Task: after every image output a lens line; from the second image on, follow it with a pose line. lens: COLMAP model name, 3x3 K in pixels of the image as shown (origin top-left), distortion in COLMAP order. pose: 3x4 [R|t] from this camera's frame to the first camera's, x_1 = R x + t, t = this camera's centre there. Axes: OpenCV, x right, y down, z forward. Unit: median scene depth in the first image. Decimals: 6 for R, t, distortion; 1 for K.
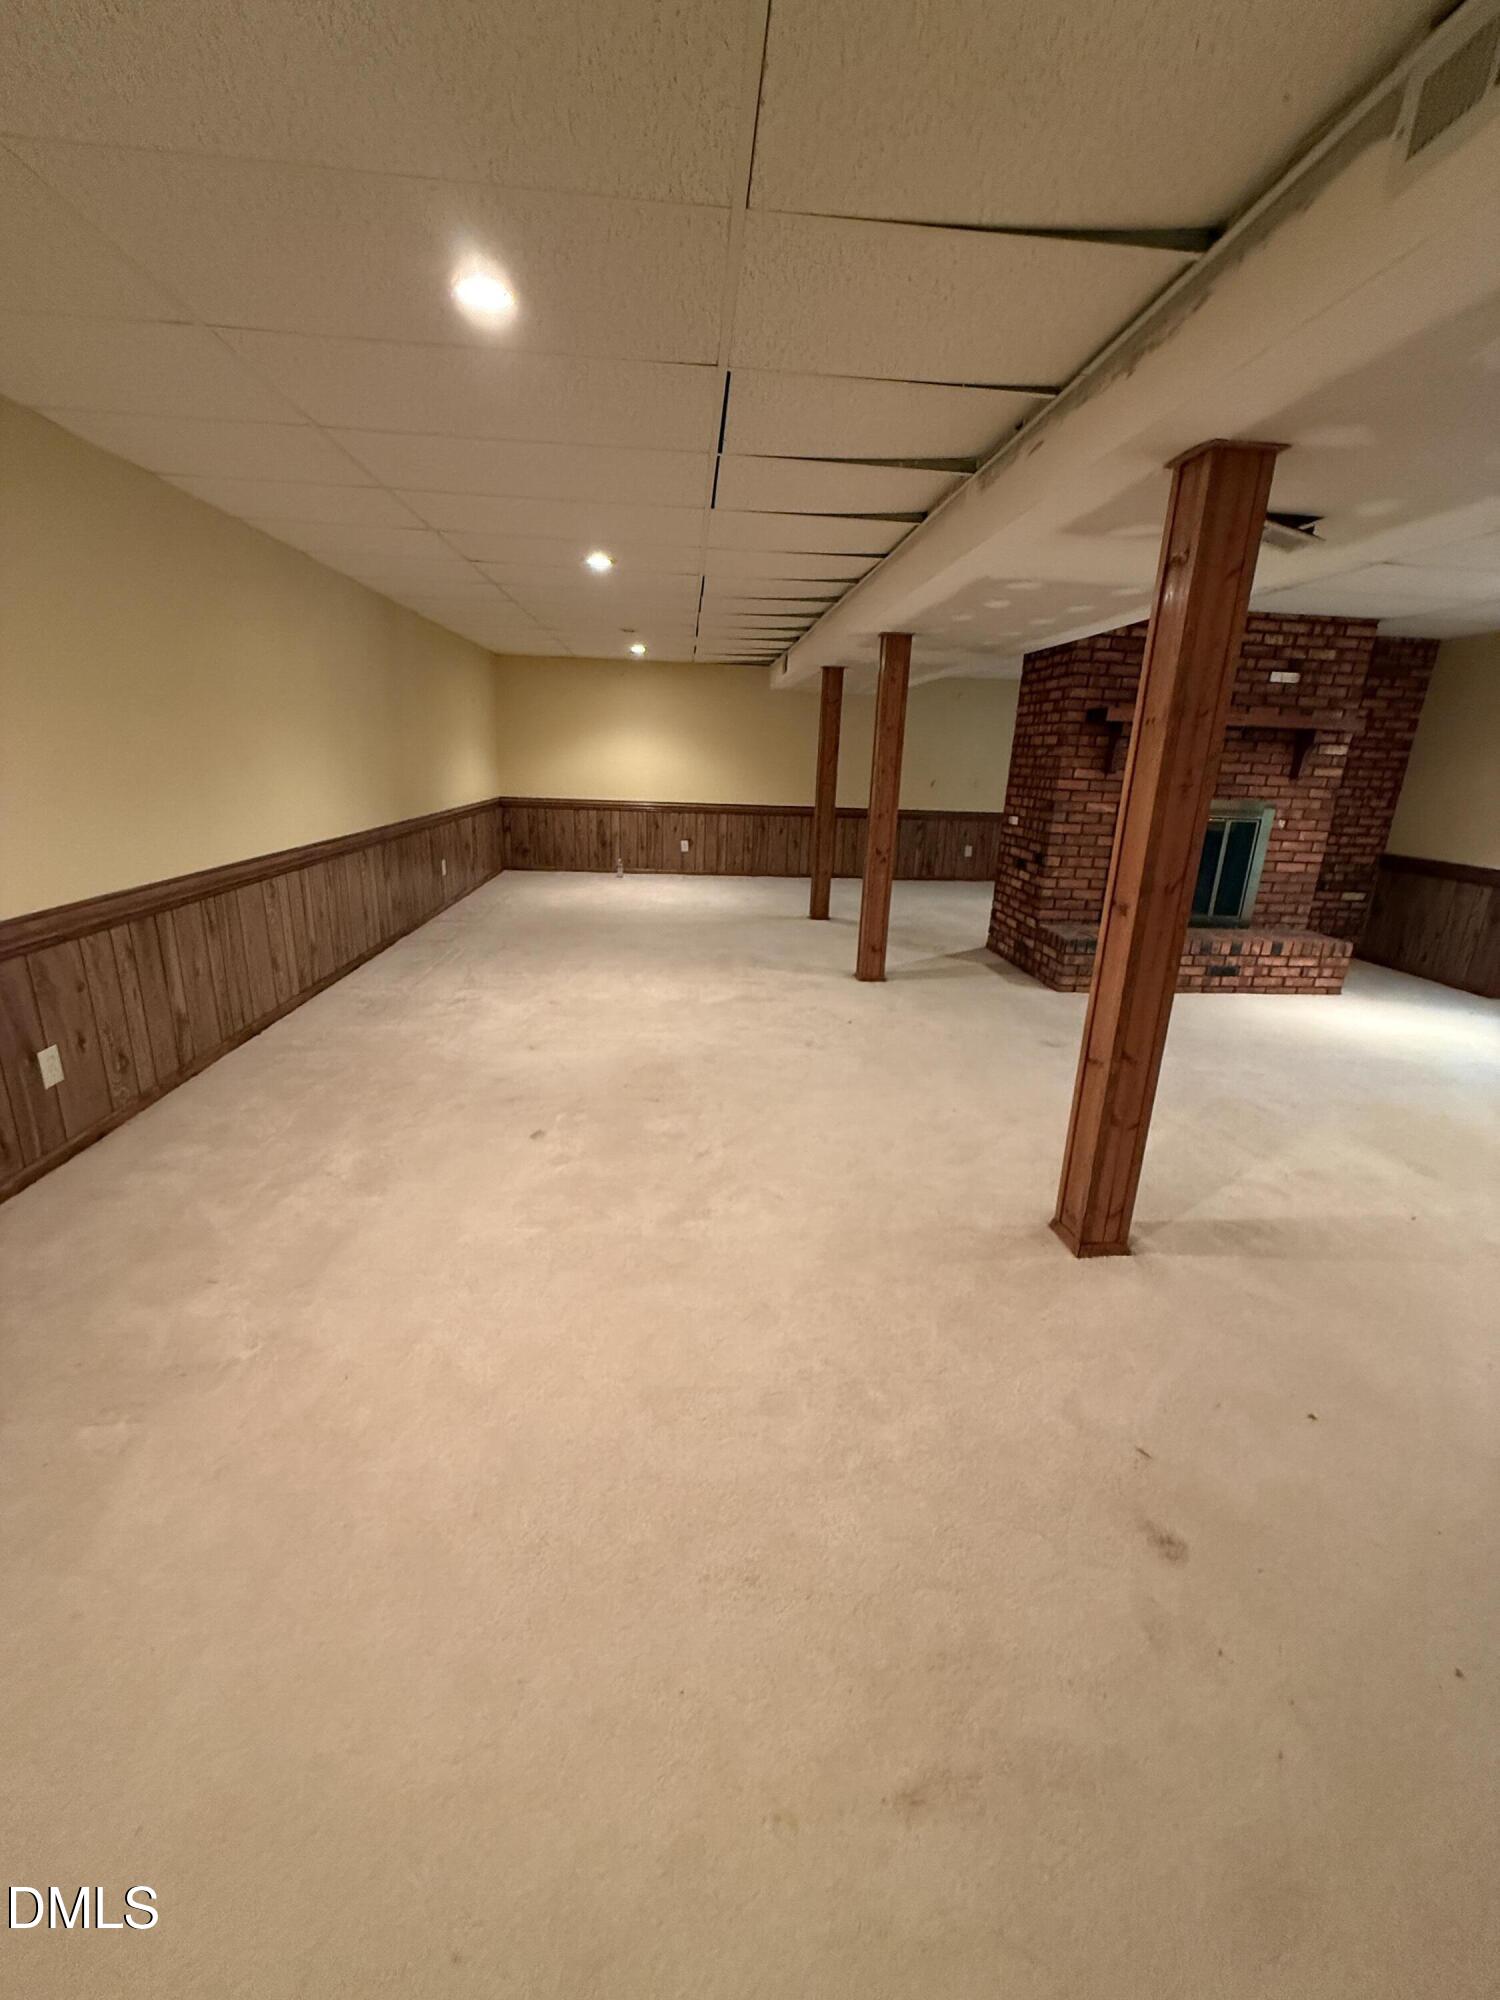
lens RADIAL K [[799.3, 0, 746.8], [0, 799.3, 994.7], [0, 0, 1]] dist [-0.001890, 0.000030]
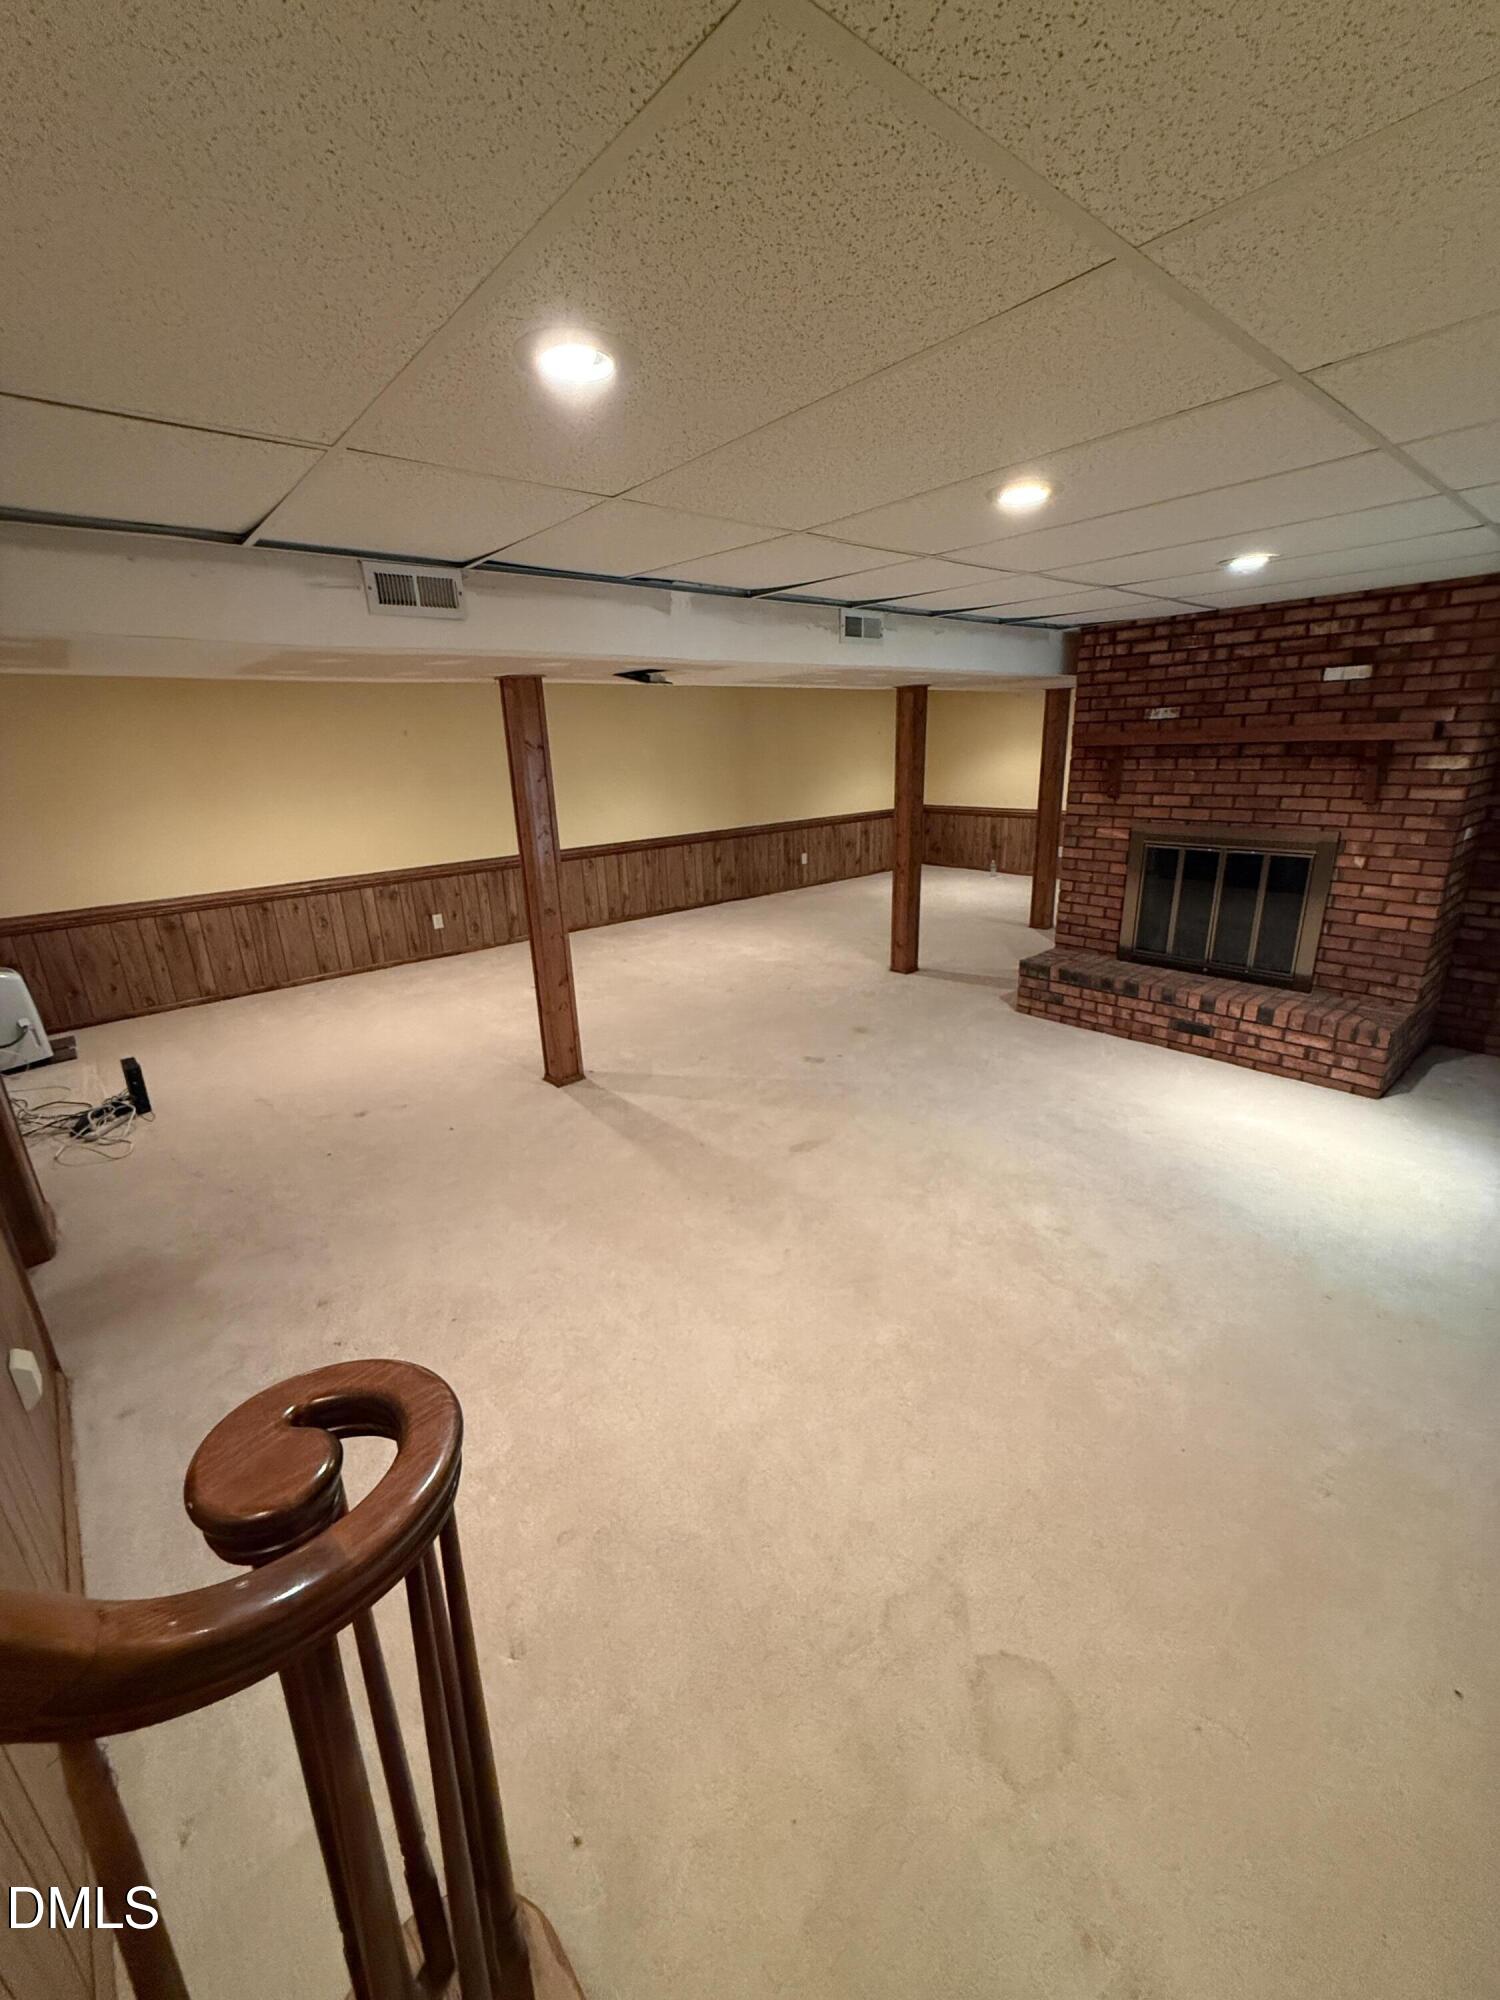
lens RADIAL K [[799.3, 0, 749.8], [0, 799.3, 991.7], [0, 0, 1]] dist [-0.001890, 0.000030]
pose [[0.590909, 0.186725, -0.784832, 0.975121], [-0.178119, 0.979034, 0.098821, -0.067599], [0.786829, 0.081399, 0.611779, 0.095881]]
